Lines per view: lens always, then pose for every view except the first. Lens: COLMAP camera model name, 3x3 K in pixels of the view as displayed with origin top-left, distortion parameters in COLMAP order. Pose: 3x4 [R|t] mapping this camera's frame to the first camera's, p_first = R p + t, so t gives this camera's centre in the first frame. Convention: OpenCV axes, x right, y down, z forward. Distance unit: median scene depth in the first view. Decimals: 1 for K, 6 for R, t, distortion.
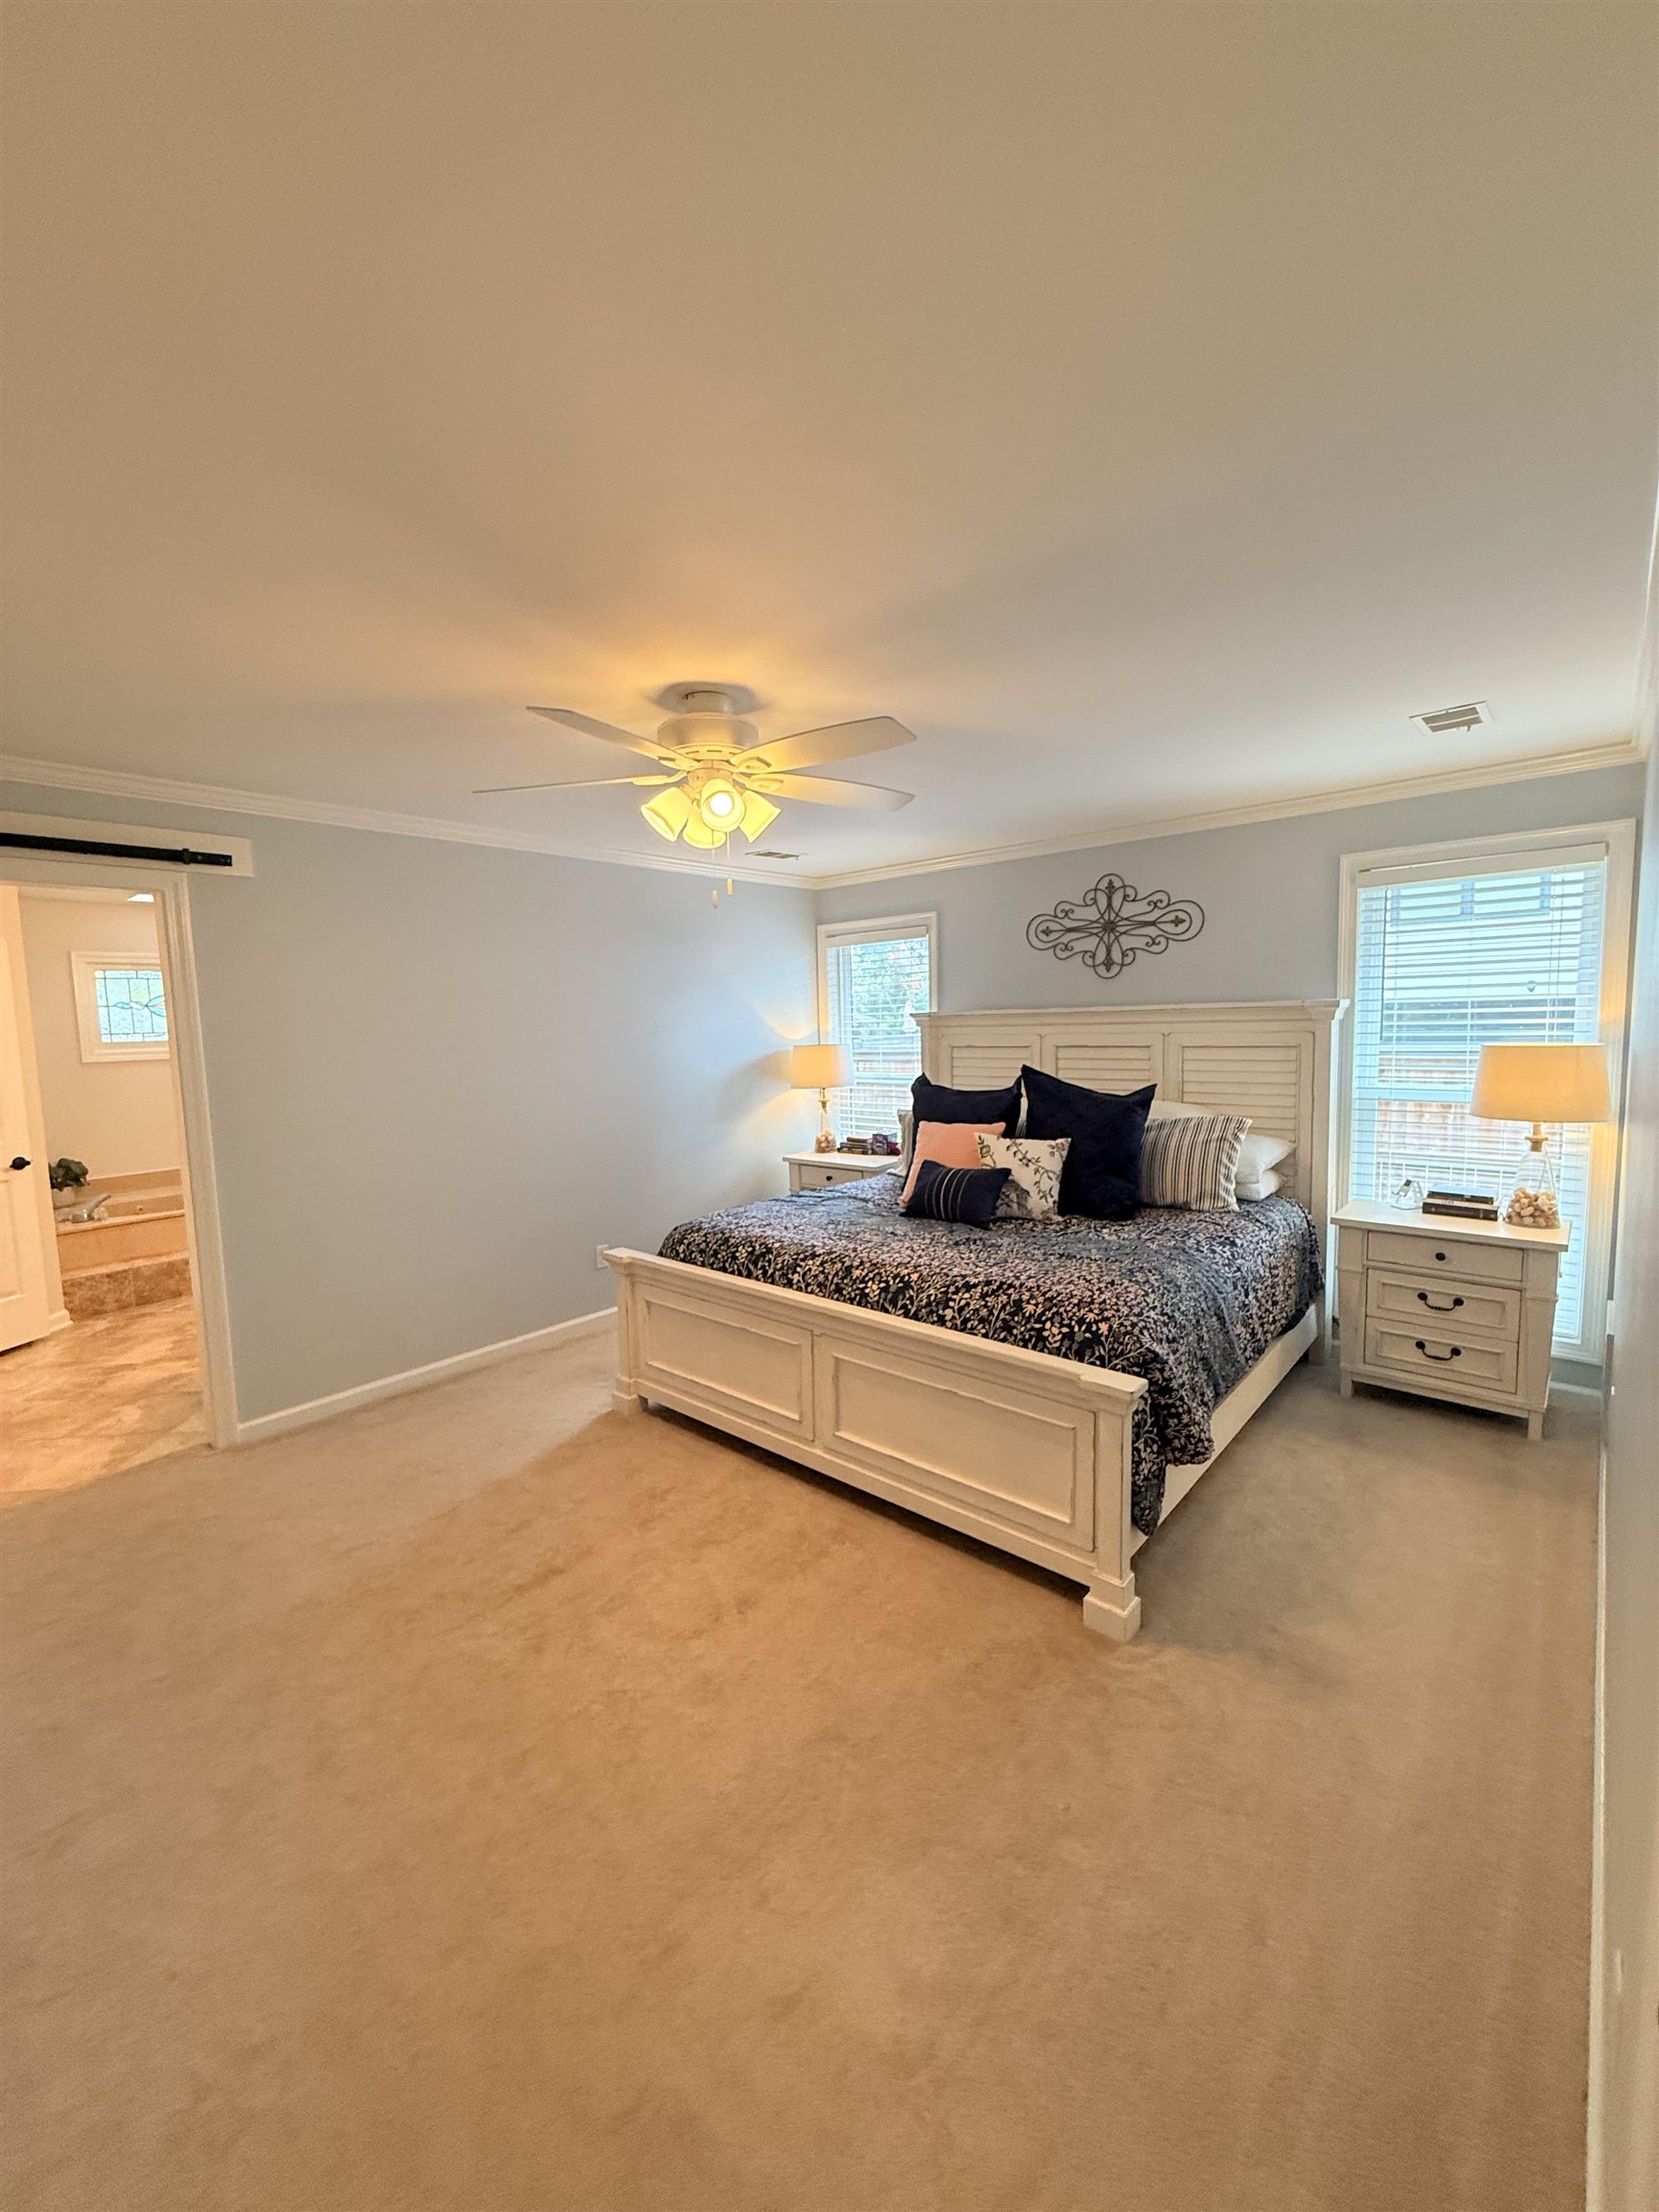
lens RADIAL K [[882.2, 0, 829.2], [0, 882.2, 1099.9], [0, 0, 1]] dist [0.002229, 0.000110]
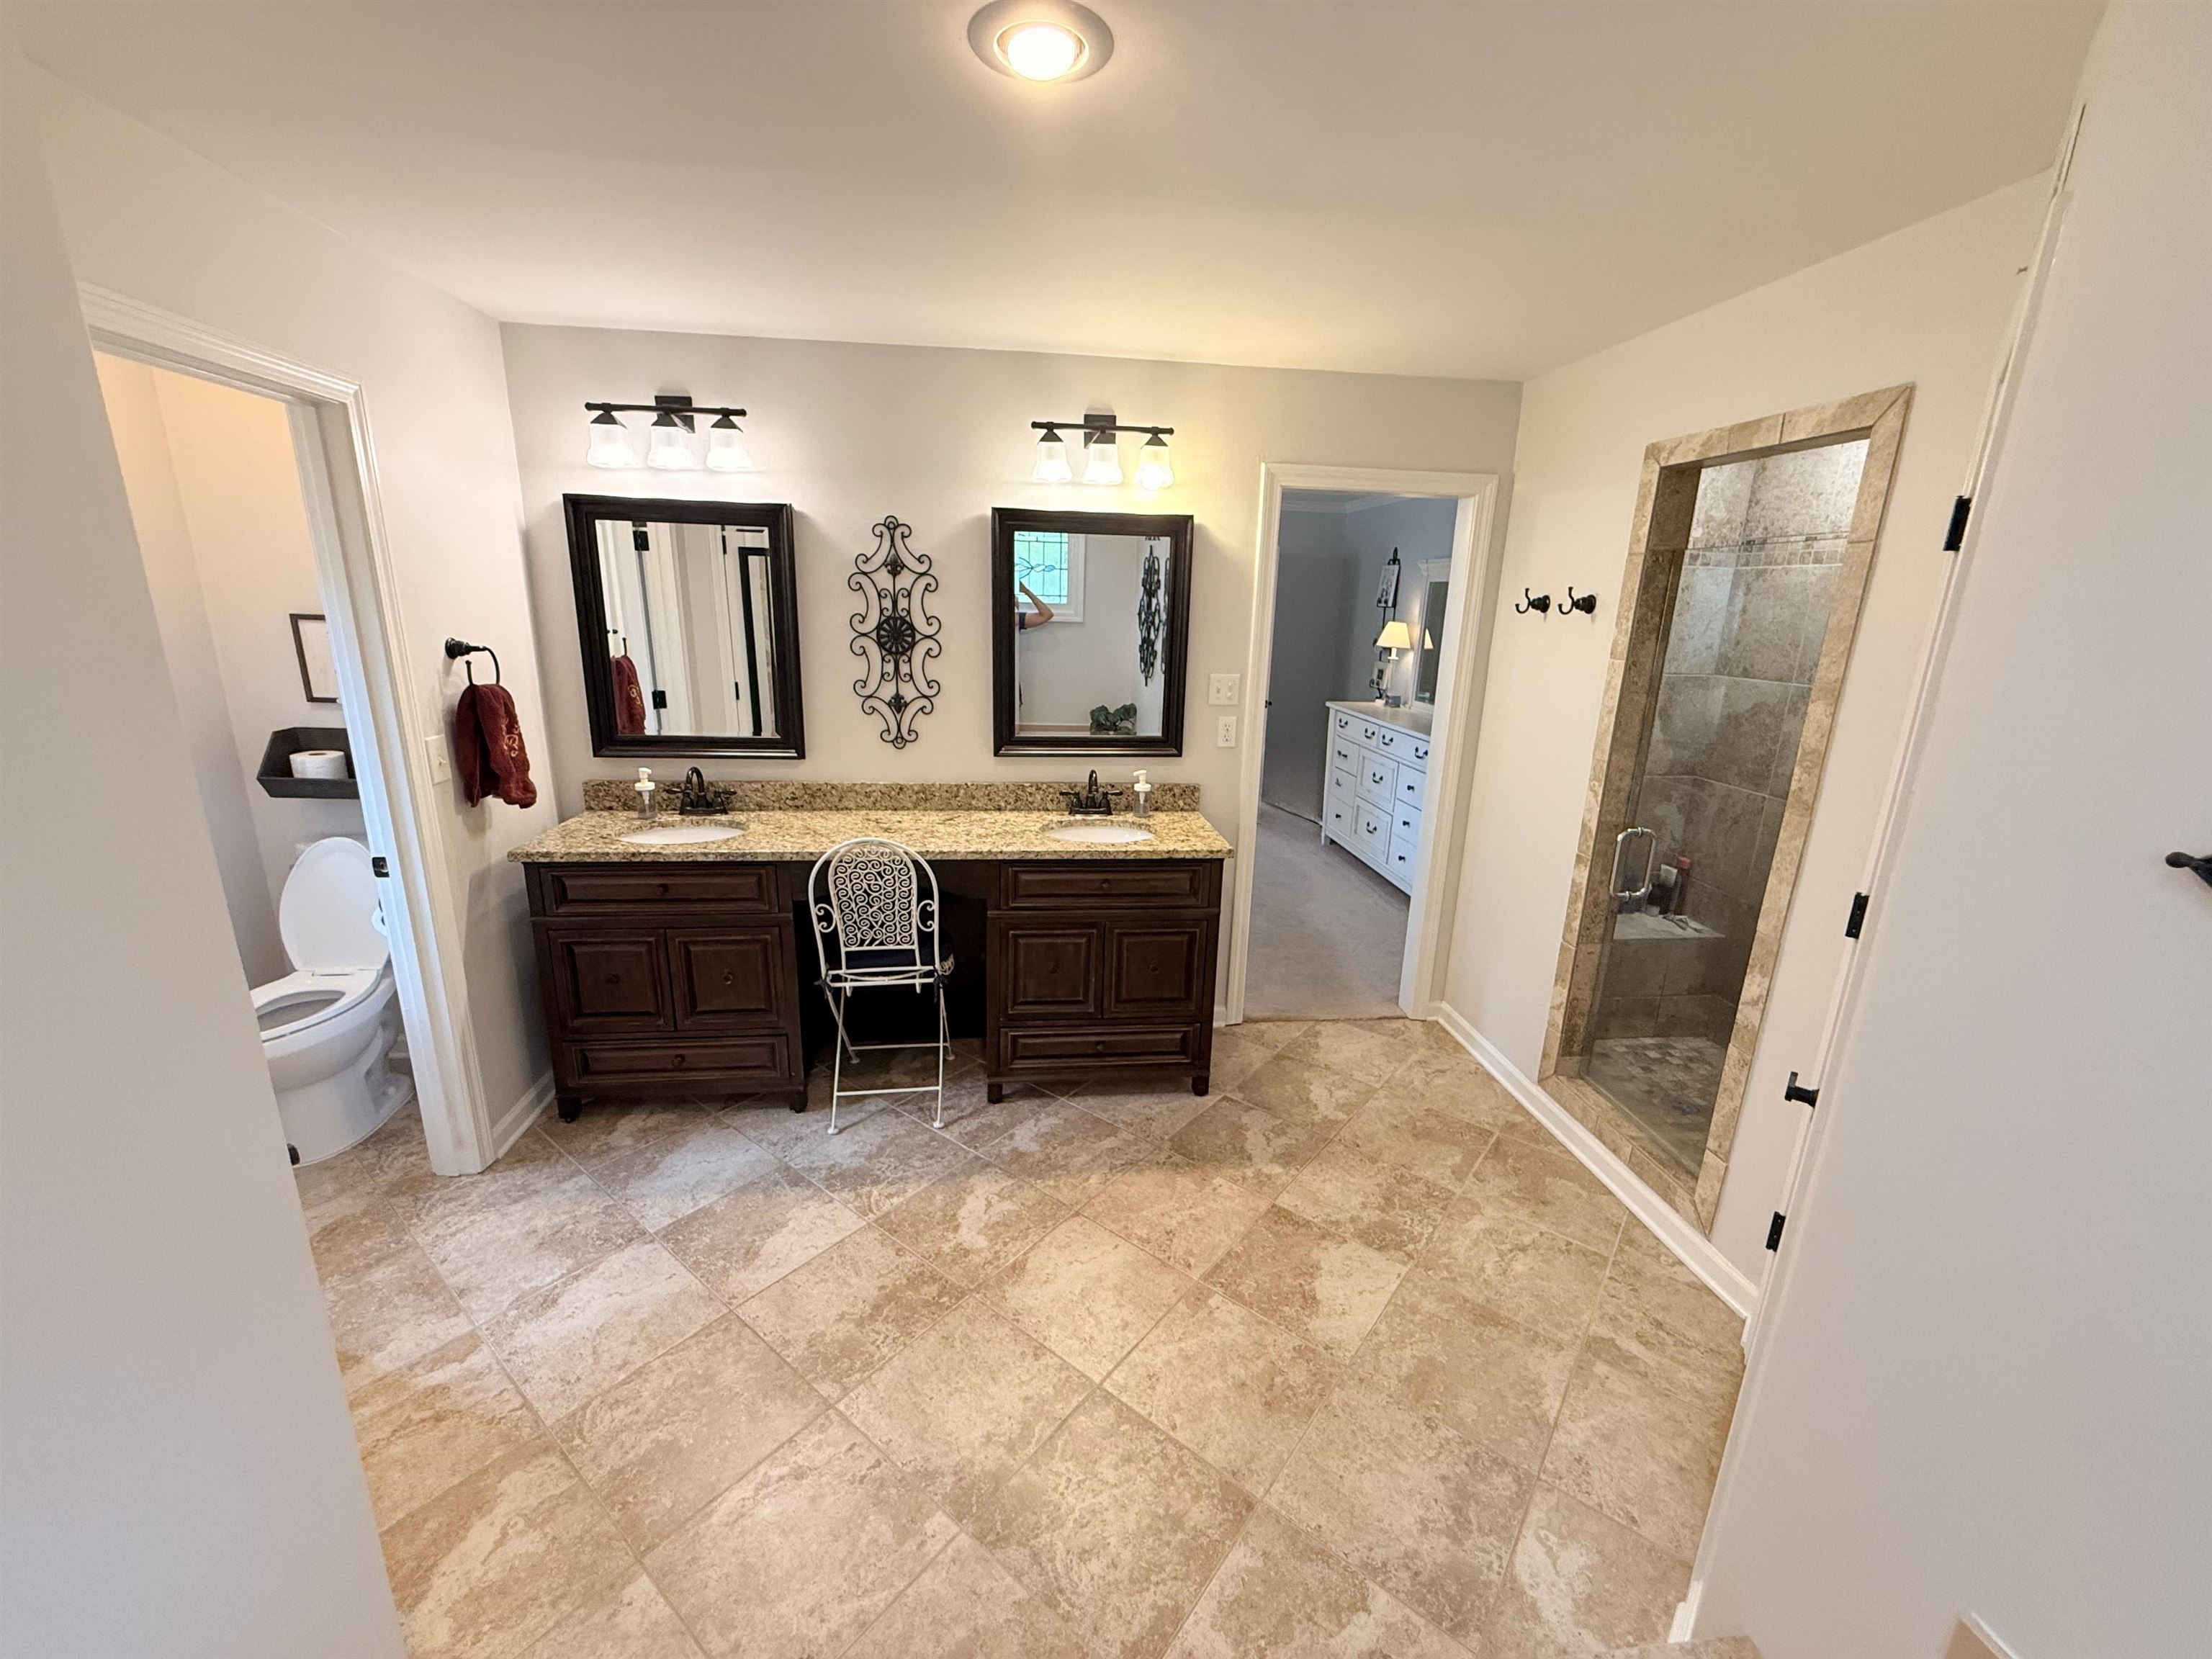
lens RADIAL K [[884.5, 0, 1104.1], [0, 884.5, 831.1], [0, 0, 1]] dist [-0.001623, -0.000084]
pose [[-0.741231, -0.165514, 0.650524, -0.866228], [0.060533, 0.948693, 0.310352, -0.118048], [-0.668515, 0.269421, -0.693182, 1.252382]]
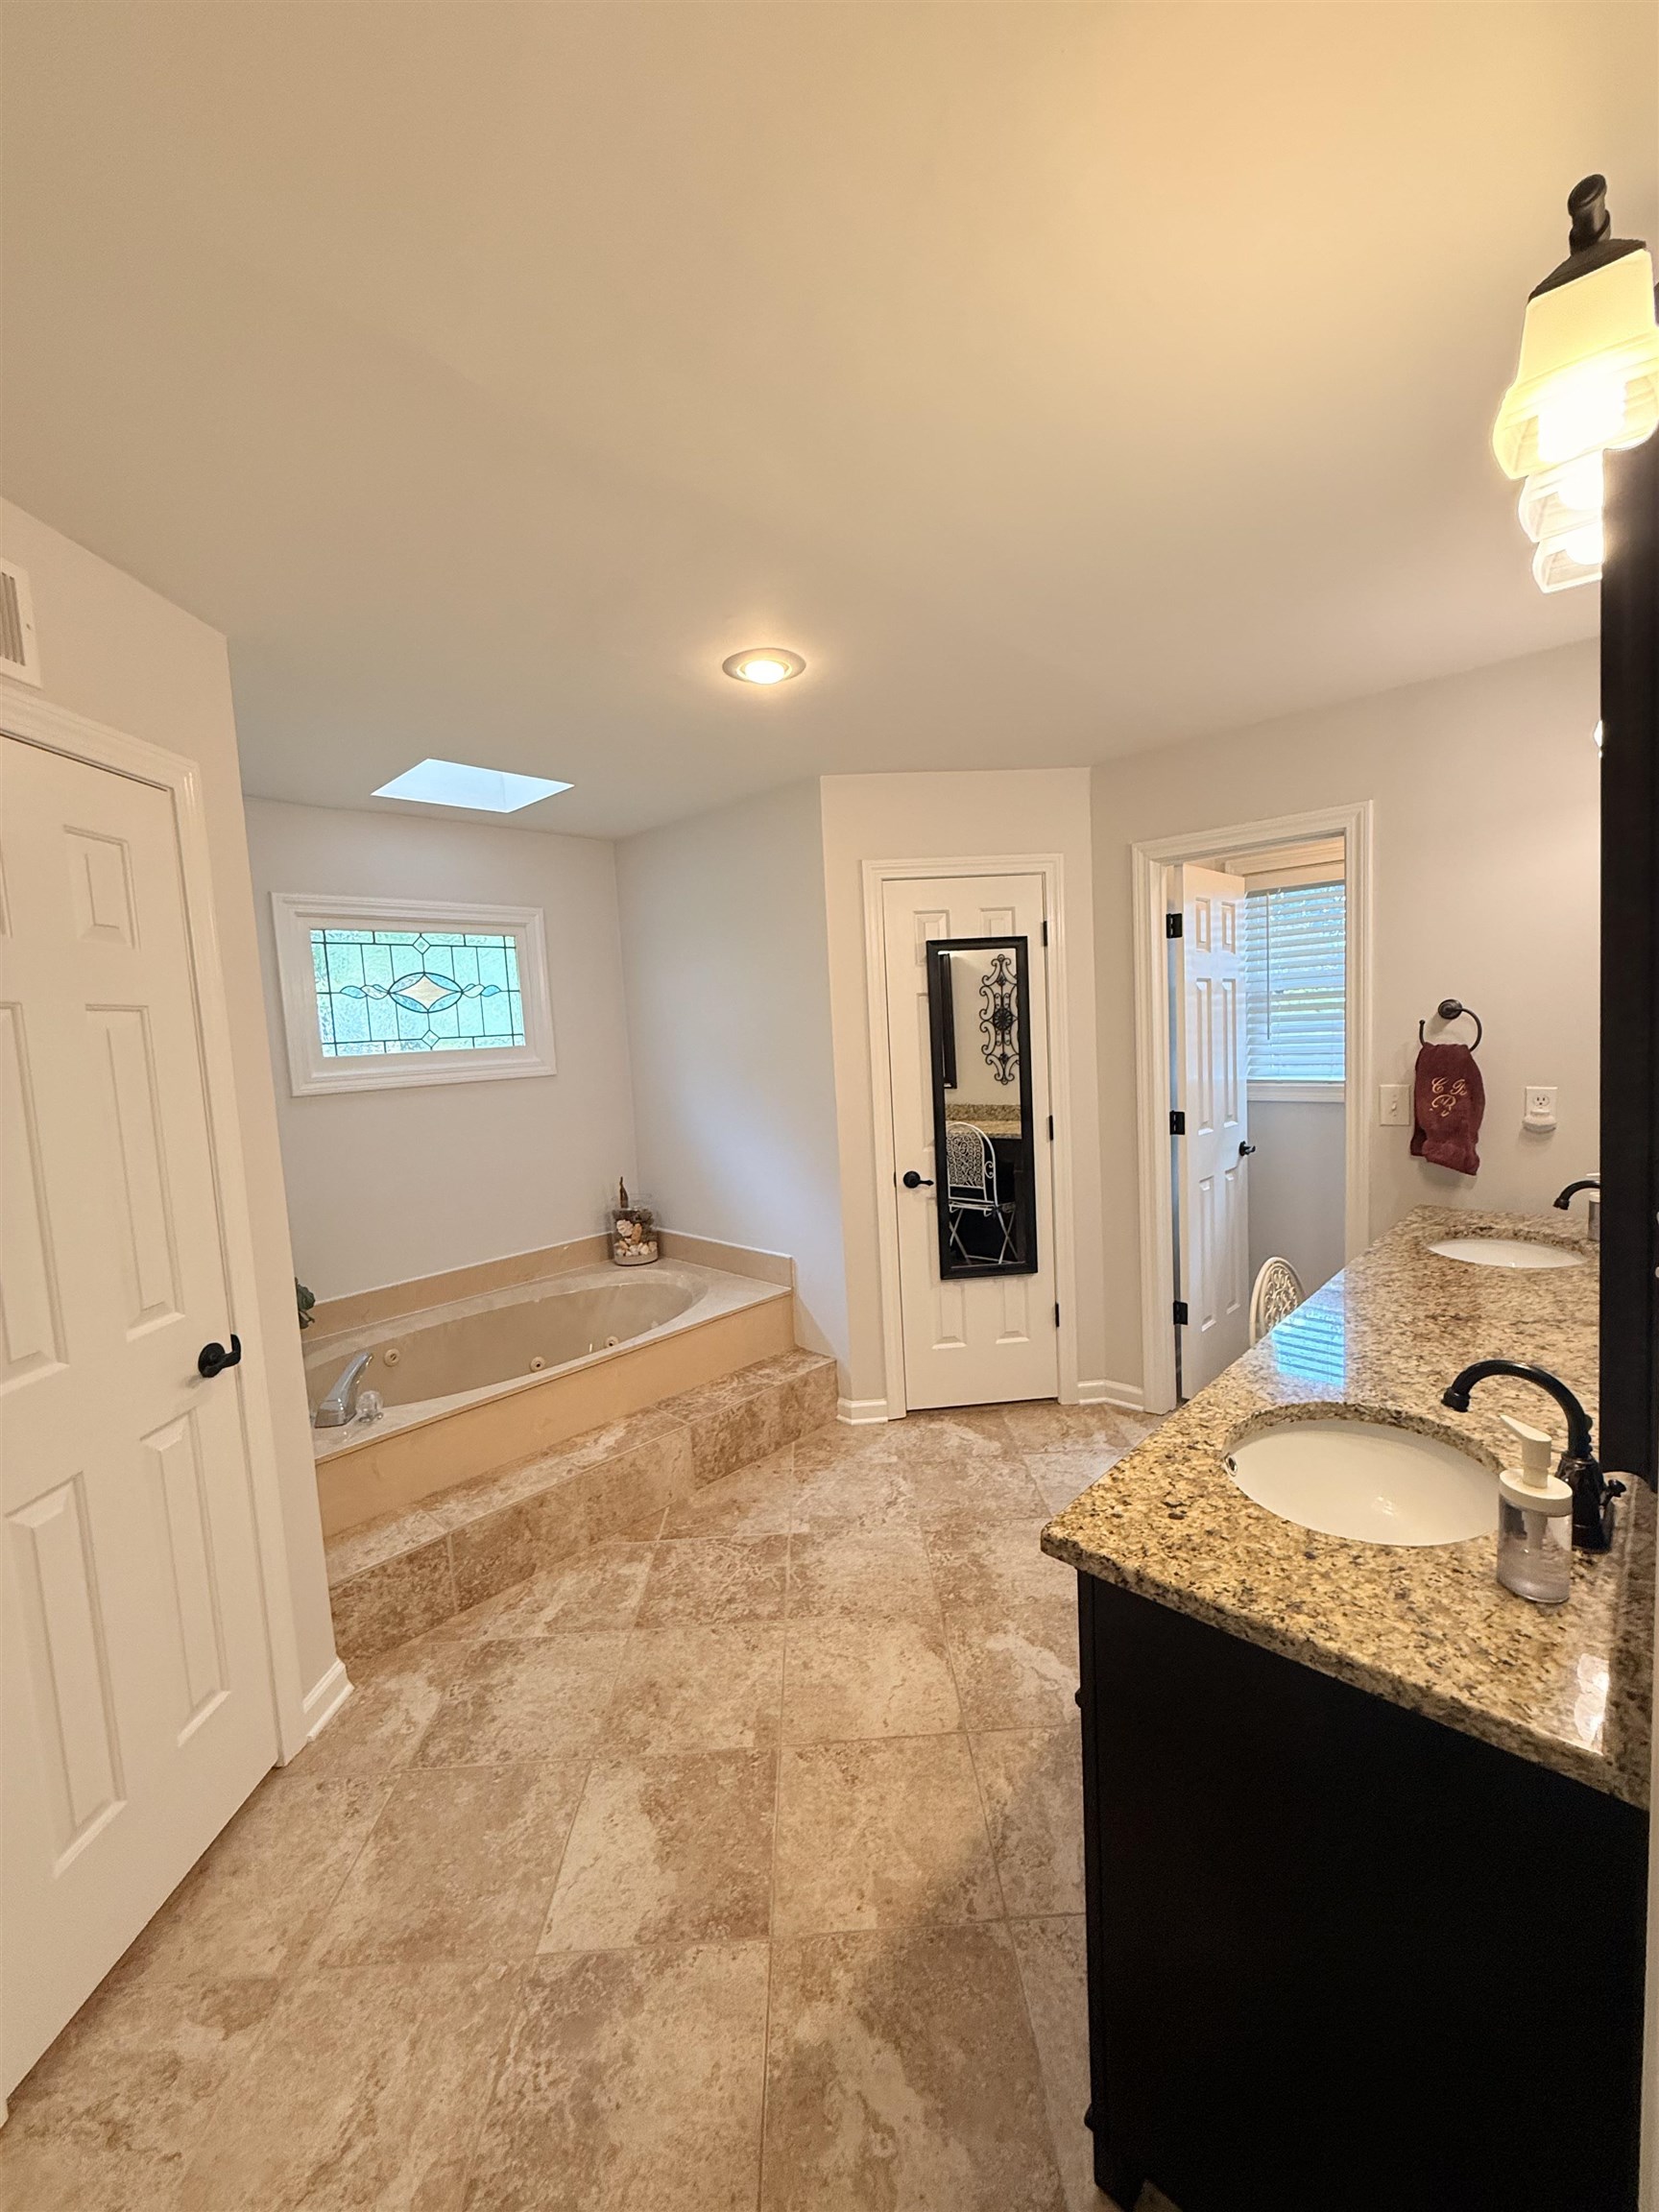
lens RADIAL K [[882.2, 0, 829.2], [0, 882.2, 1108.8], [0, 0, 1]] dist [0.002229, 0.000110]
pose [[0.998557, -0.022668, -0.048674, -0.593877], [0.022289, 0.999717, -0.008319, -0.026535], [0.048849, 0.007223, 0.998780, 0.572463]]
